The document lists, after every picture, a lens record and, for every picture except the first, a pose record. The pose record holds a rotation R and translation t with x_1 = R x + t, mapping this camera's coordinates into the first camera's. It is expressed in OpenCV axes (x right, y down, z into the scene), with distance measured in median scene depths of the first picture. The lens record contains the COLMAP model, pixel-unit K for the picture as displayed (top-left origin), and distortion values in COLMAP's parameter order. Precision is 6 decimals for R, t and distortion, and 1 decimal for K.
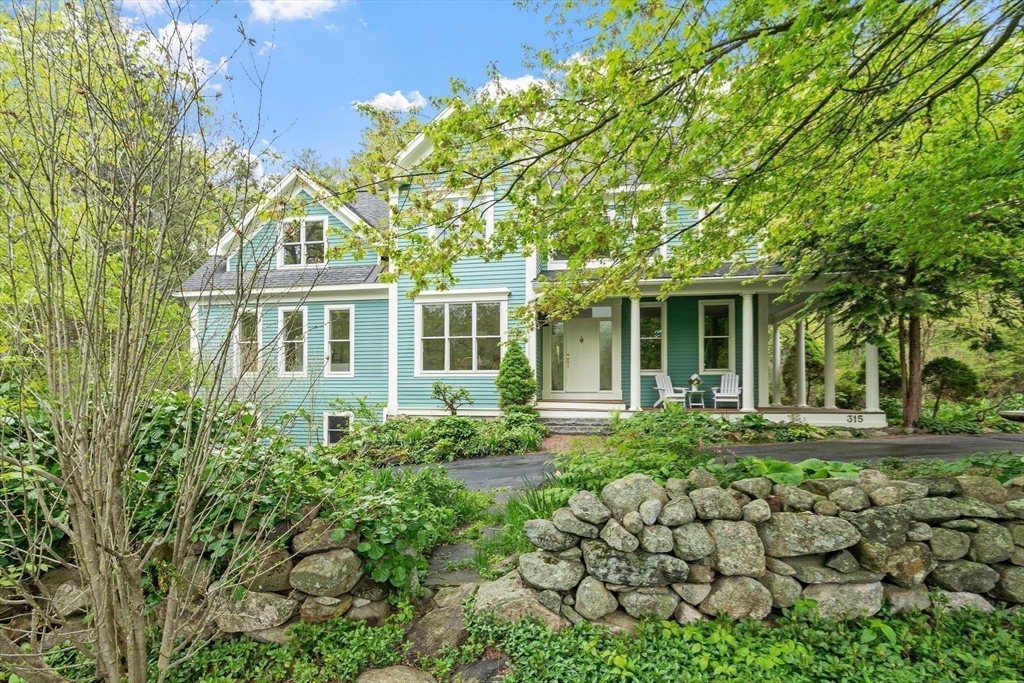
lens RADIAL K [[481.9, 0, 511.1], [0, 481.9, 346.5], [0, 0, 1]] dist [-0.001308, 0.000034]
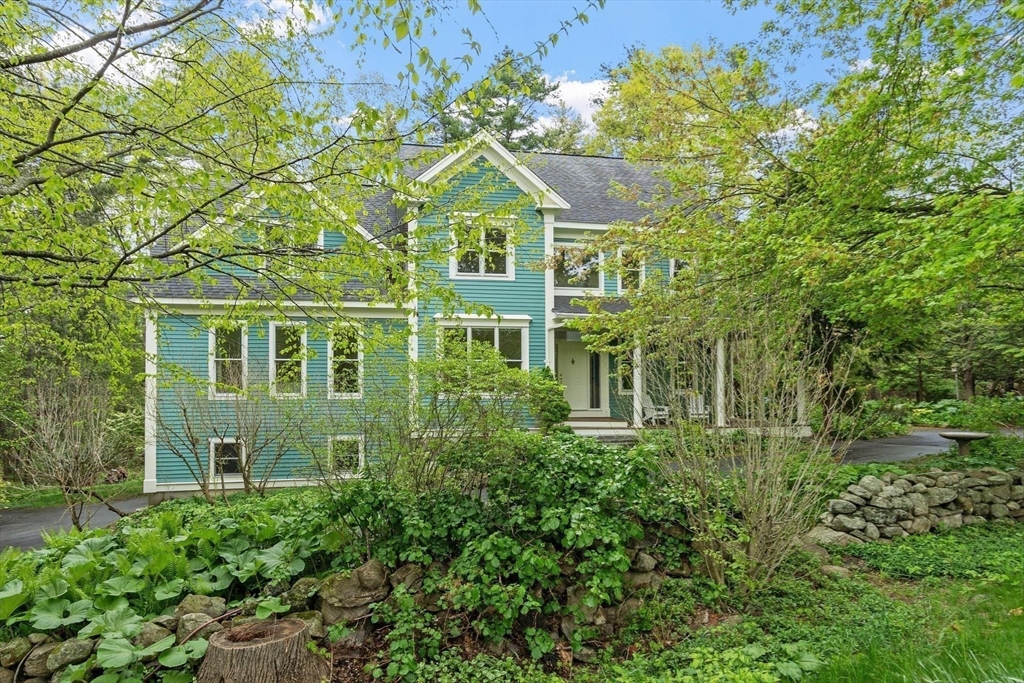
lens RADIAL K [[567.5, 0, 512.2], [0, 567.5, 341.4], [0, 0, 1]] dist [-0.004748, -0.001177]
pose [[0.942008, 0.024981, 0.334658, -2.254658], [-0.026514, 0.999648, 0.000013, -0.306689], [-0.334540, -0.008886, 0.942340, -0.888135]]
